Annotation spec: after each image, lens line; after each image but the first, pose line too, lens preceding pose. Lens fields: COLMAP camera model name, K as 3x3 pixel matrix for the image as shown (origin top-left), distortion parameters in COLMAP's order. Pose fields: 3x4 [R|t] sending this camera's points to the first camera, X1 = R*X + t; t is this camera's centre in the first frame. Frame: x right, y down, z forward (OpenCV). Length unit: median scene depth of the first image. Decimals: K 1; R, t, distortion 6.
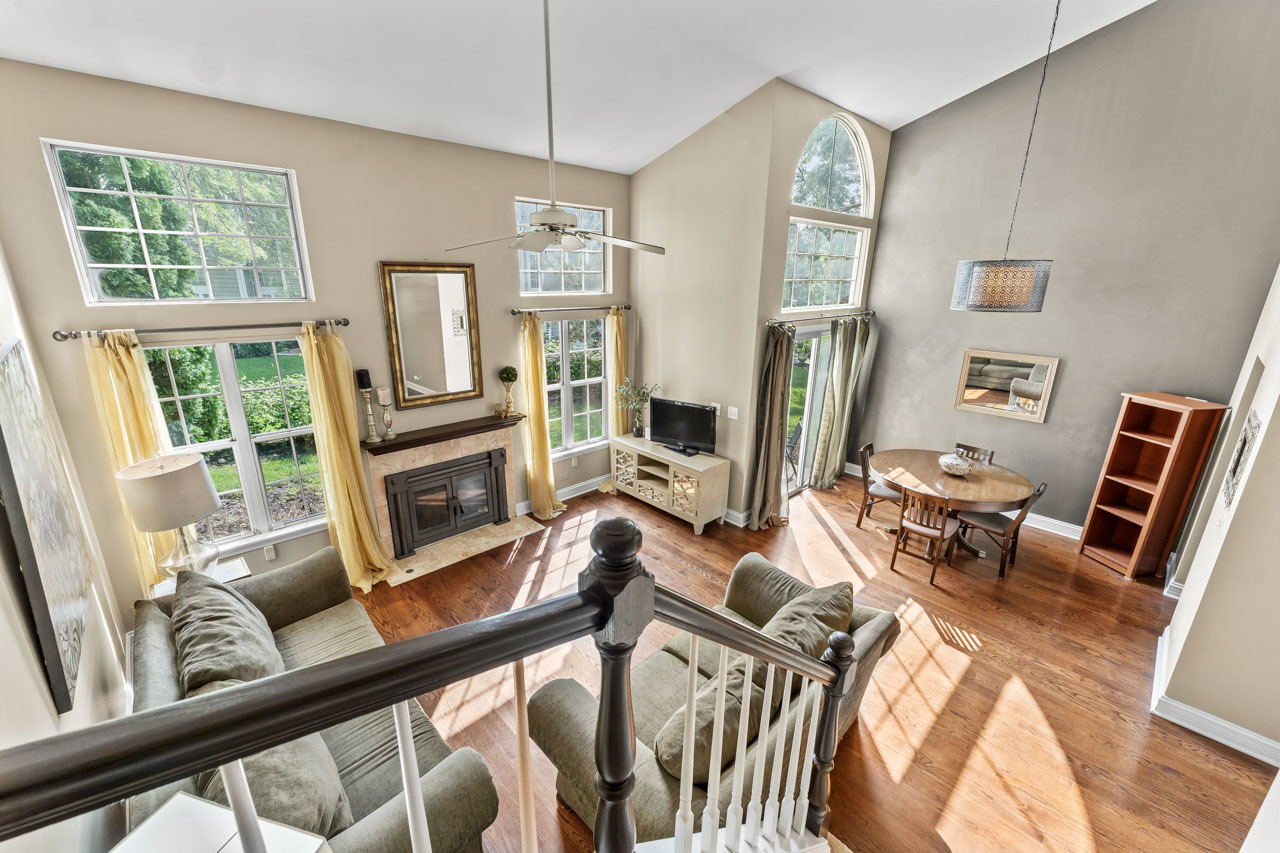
lens RADIAL K [[515.9, 0, 640.0], [0, 515.9, 426.5], [0, 0, 1]] dist [-0.000482, -0.000073]
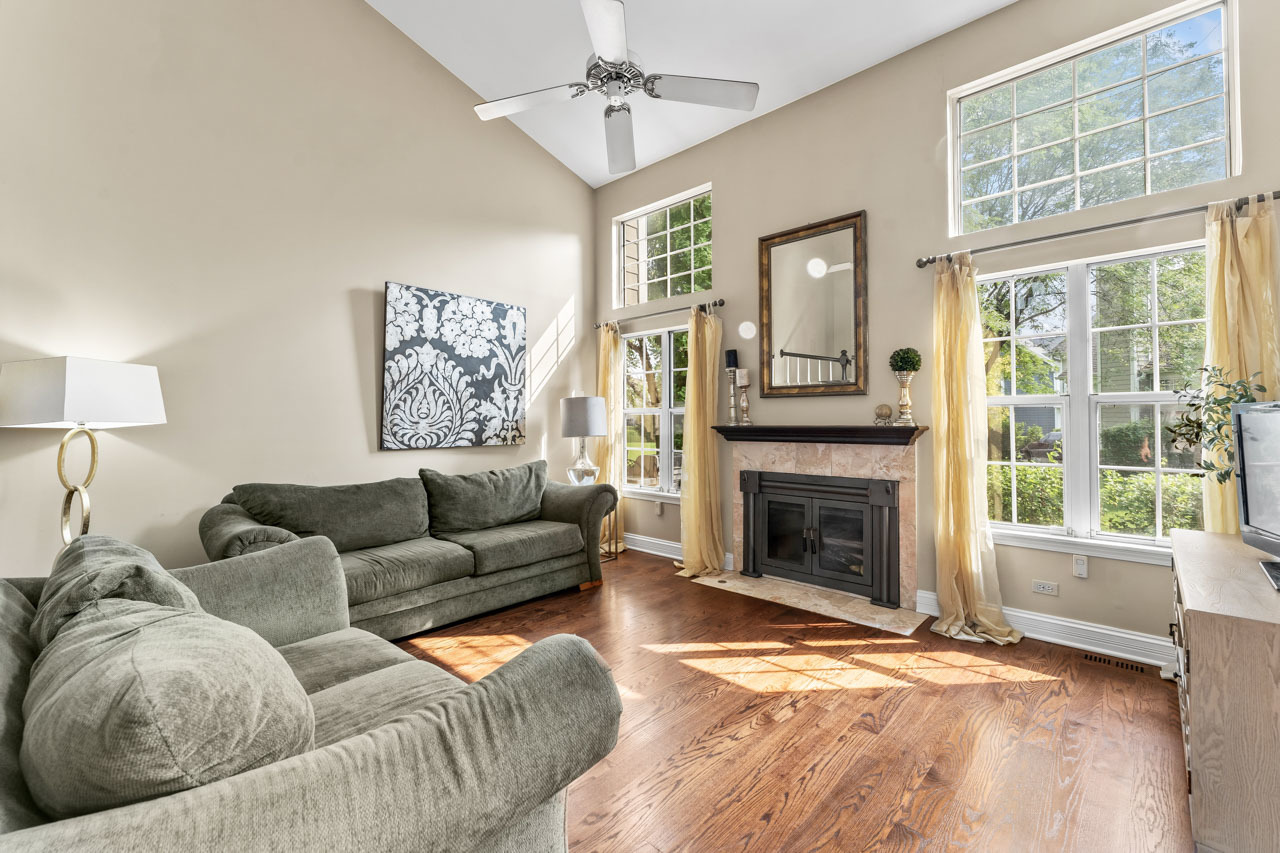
lens RADIAL K [[527.2, 0, 642.7], [0, 527.2, 412.1], [0, 0, 1]] dist [0.000887, 0.000392]
pose [[0.053209, -0.031337, -0.998092, 0.367138], [-0.280409, 0.958823, -0.045053, 0.078124], [0.958405, 0.282271, 0.042231, 0.667161]]
